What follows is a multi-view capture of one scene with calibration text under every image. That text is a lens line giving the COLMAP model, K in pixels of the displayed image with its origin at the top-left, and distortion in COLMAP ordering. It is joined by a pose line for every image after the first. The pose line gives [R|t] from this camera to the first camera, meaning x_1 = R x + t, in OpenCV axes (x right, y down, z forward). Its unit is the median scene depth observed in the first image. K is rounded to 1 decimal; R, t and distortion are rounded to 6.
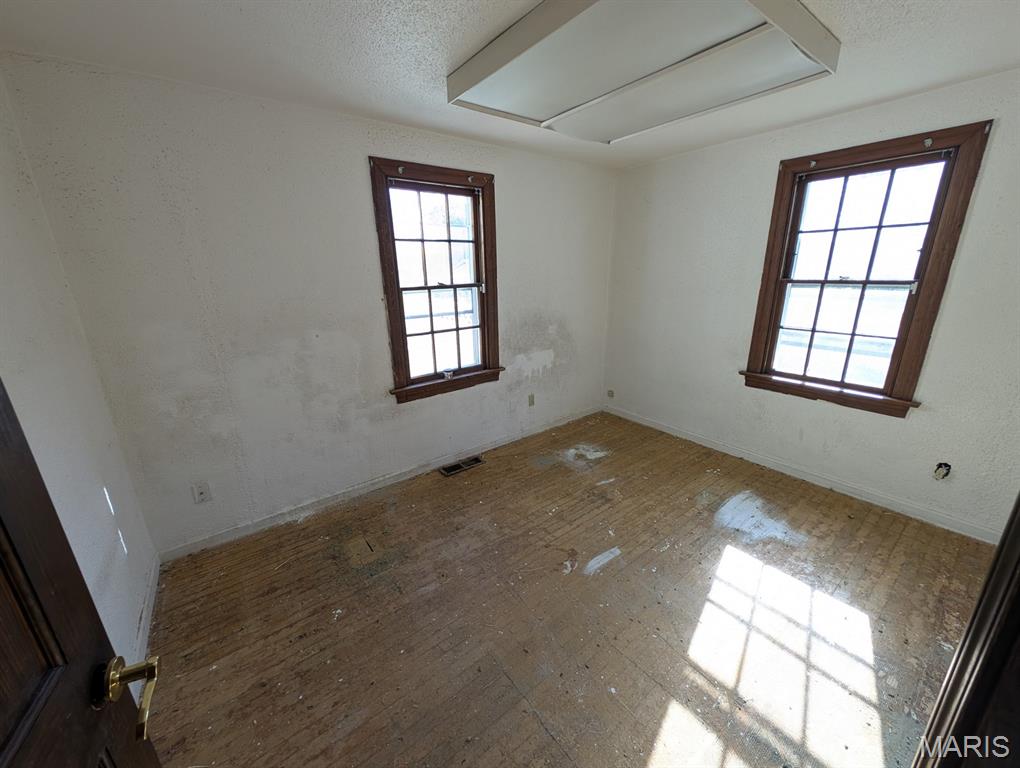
lens RADIAL K [[382.2, 0, 508.6], [0, 382.2, 382.0], [0, 0, 1]] dist [0.000814, -0.000413]
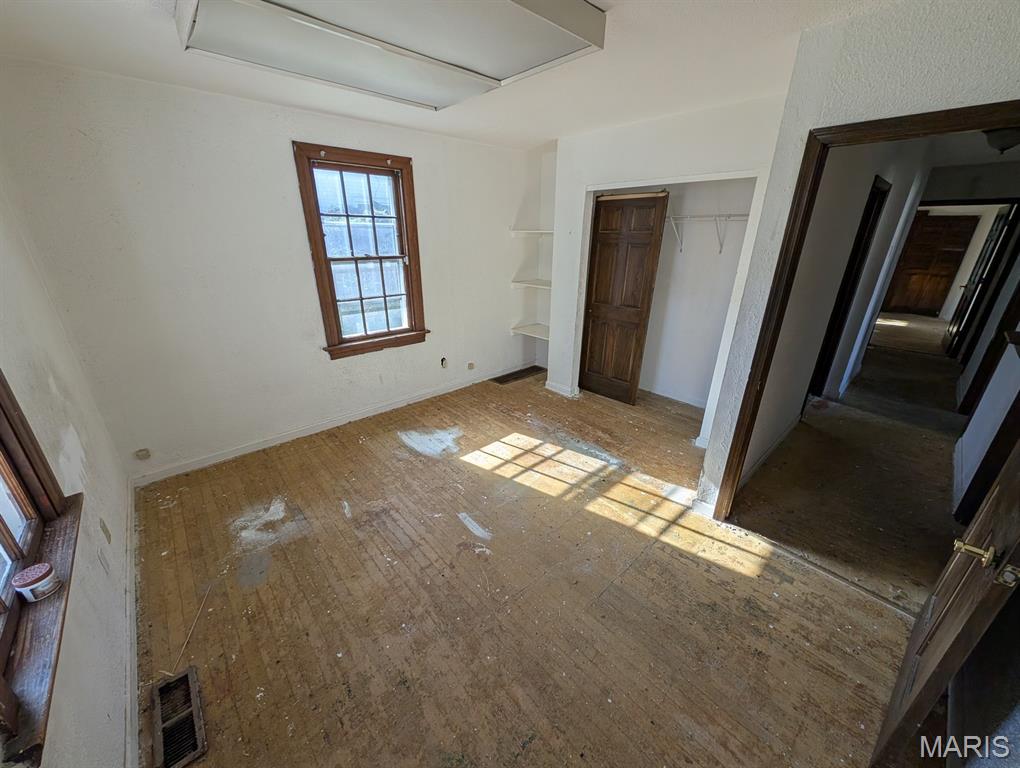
lens RADIAL K [[376.6, 0, 510.0], [0, 376.6, 384.0], [0, 0, 1]] dist [0.000559, -0.000165]
pose [[-0.094532, -0.355252, 0.929979, -0.529491], [0.271143, 0.889658, 0.367411, -0.224211], [-0.957886, 0.286890, 0.012223, 0.650943]]
